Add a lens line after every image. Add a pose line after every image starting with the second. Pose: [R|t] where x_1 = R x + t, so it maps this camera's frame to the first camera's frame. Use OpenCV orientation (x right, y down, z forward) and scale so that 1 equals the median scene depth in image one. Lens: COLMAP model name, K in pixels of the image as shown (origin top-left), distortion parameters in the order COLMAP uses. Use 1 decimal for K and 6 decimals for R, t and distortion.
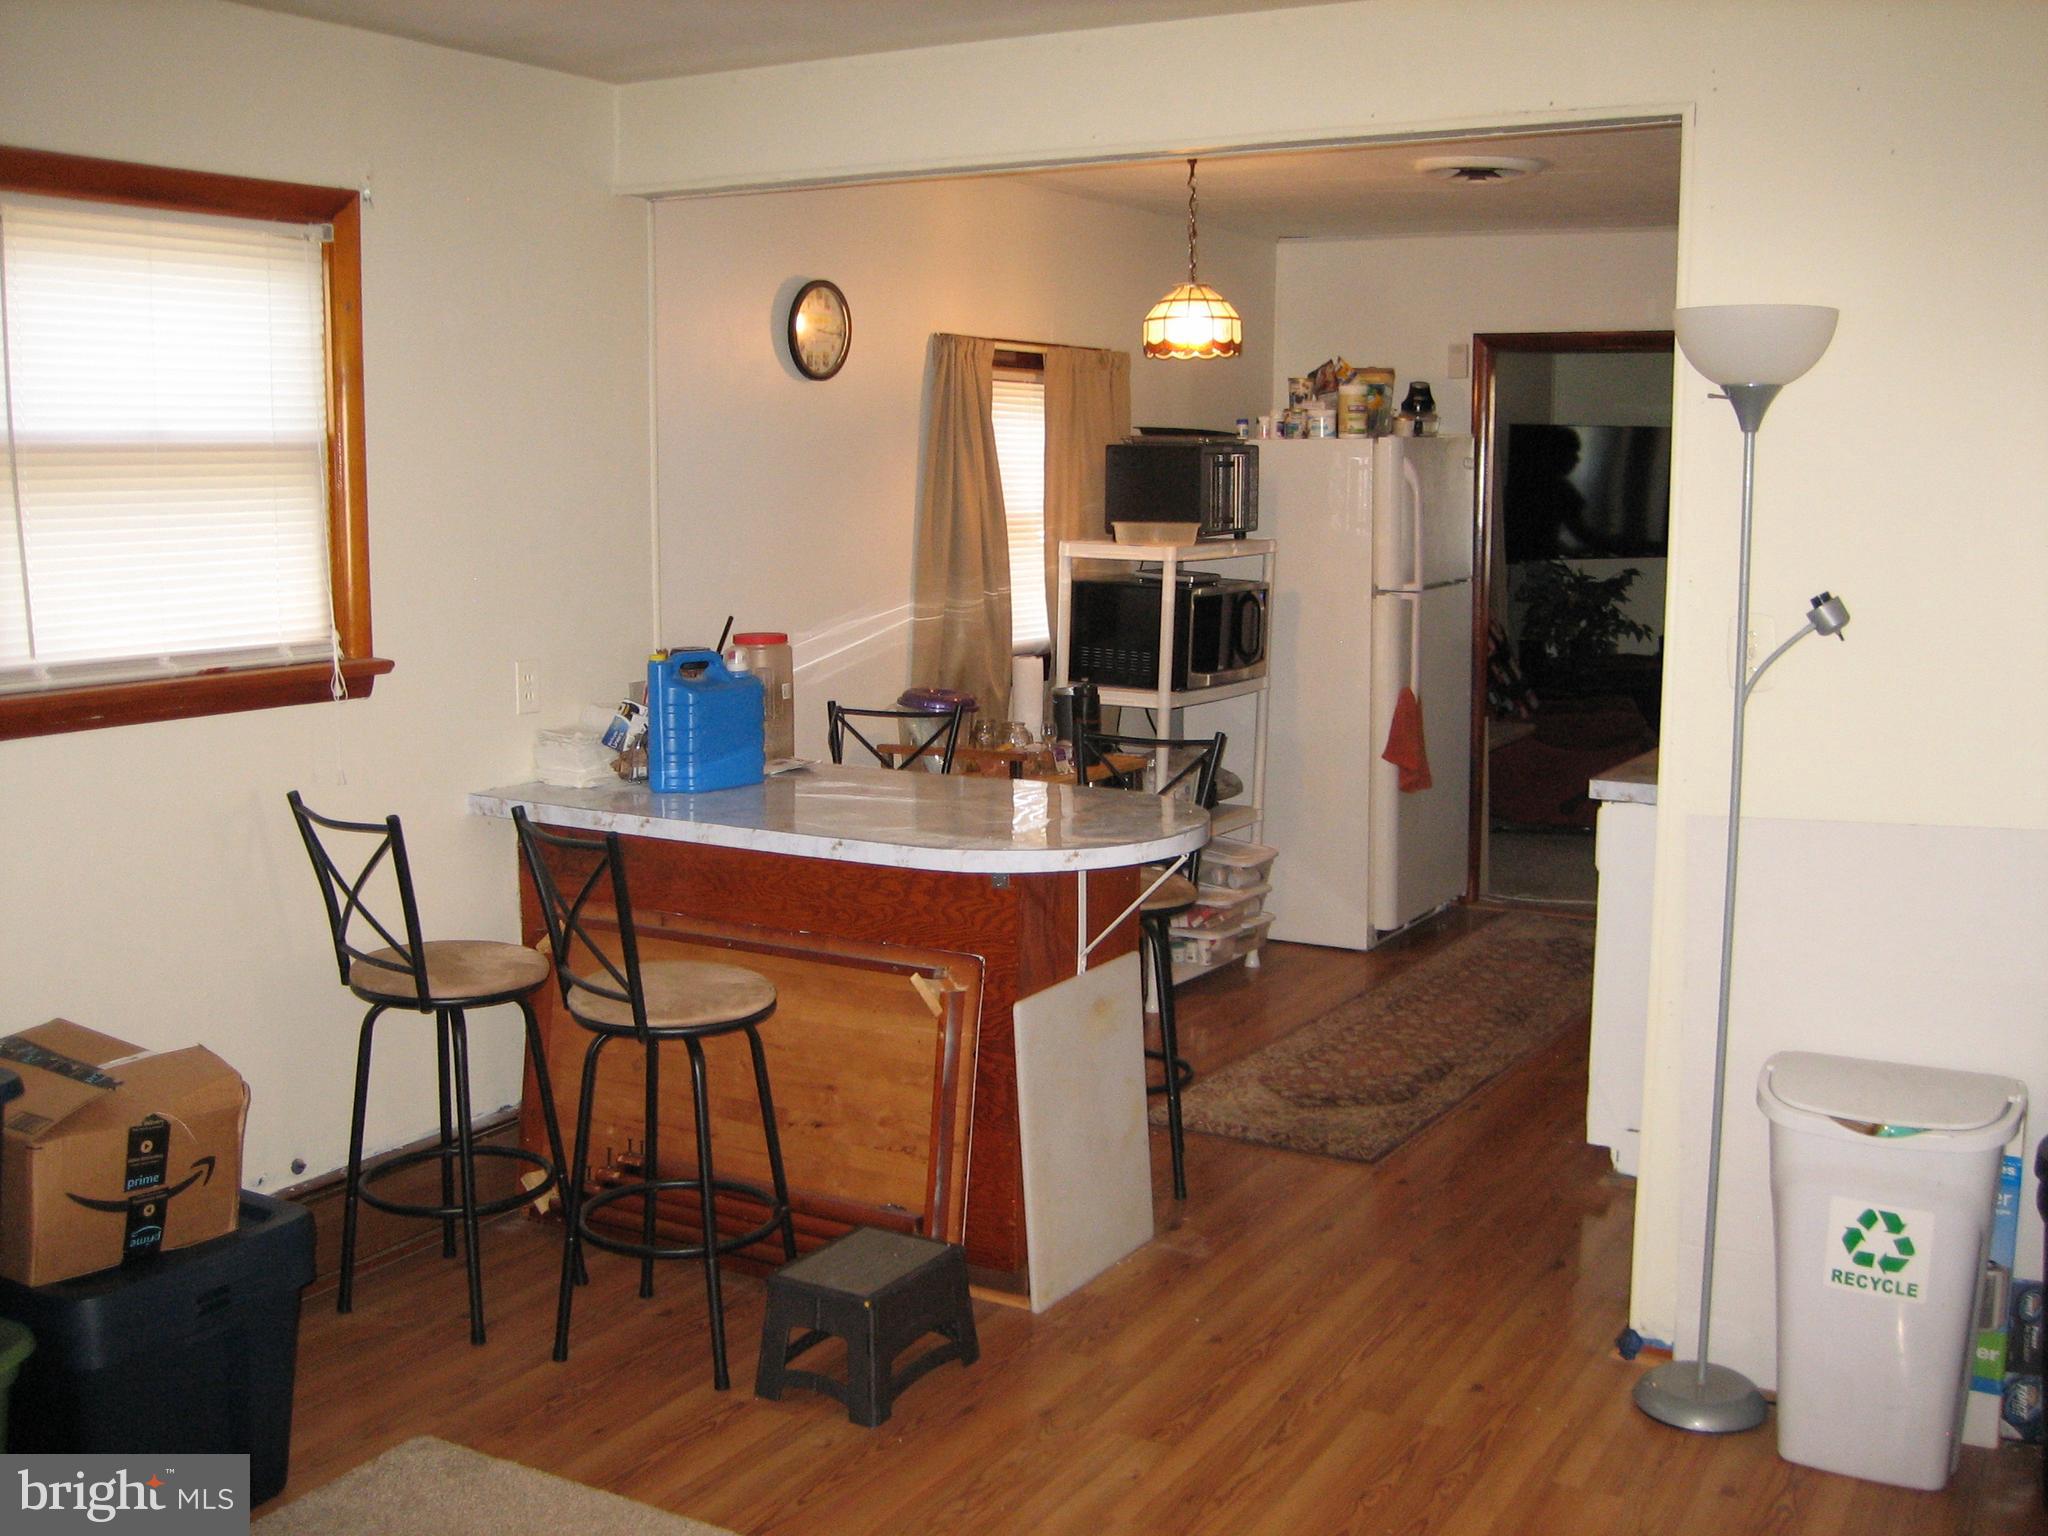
lens RADIAL K [[2123.2, 0, 1015.3], [0, 2123.2, 767.6], [0, 0, 1]] dist [-0.153193, 0.205332]
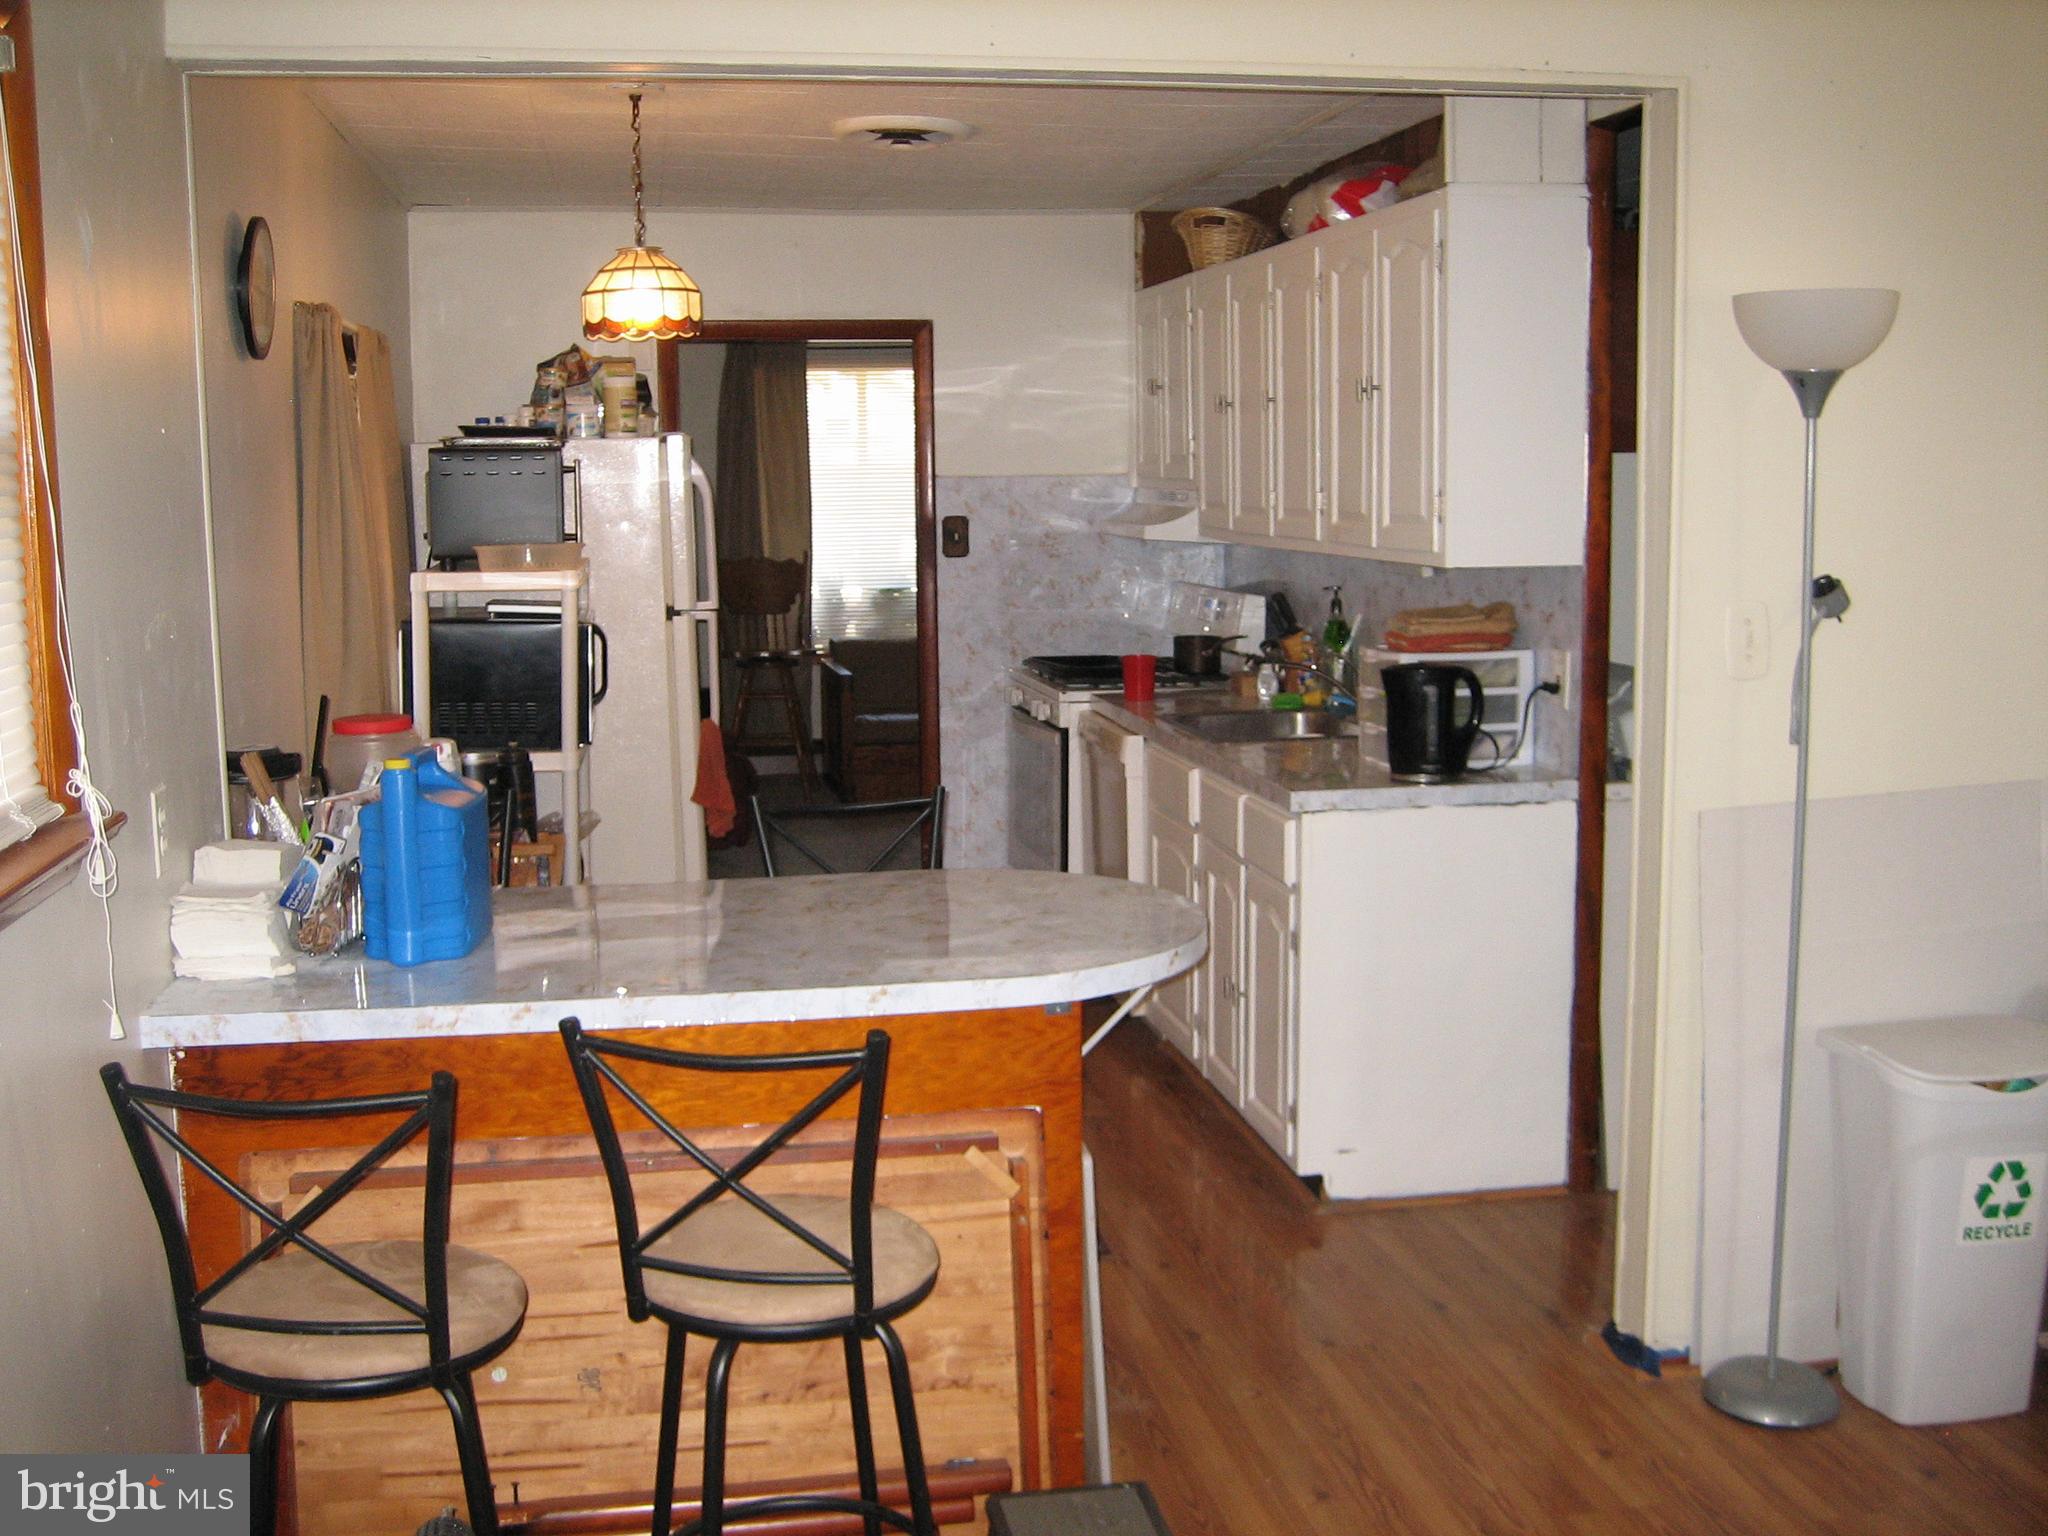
lens RADIAL K [[2123.2, 0, 1015.3], [0, 2123.2, 767.6], [0, 0, 1]] dist [-0.153193, 0.205332]
pose [[0.759916, -0.103704, 0.641695, -0.498562], [0.106370, 0.993723, 0.034628, -0.059752], [-0.641259, 0.041943, 0.766178, 0.417649]]
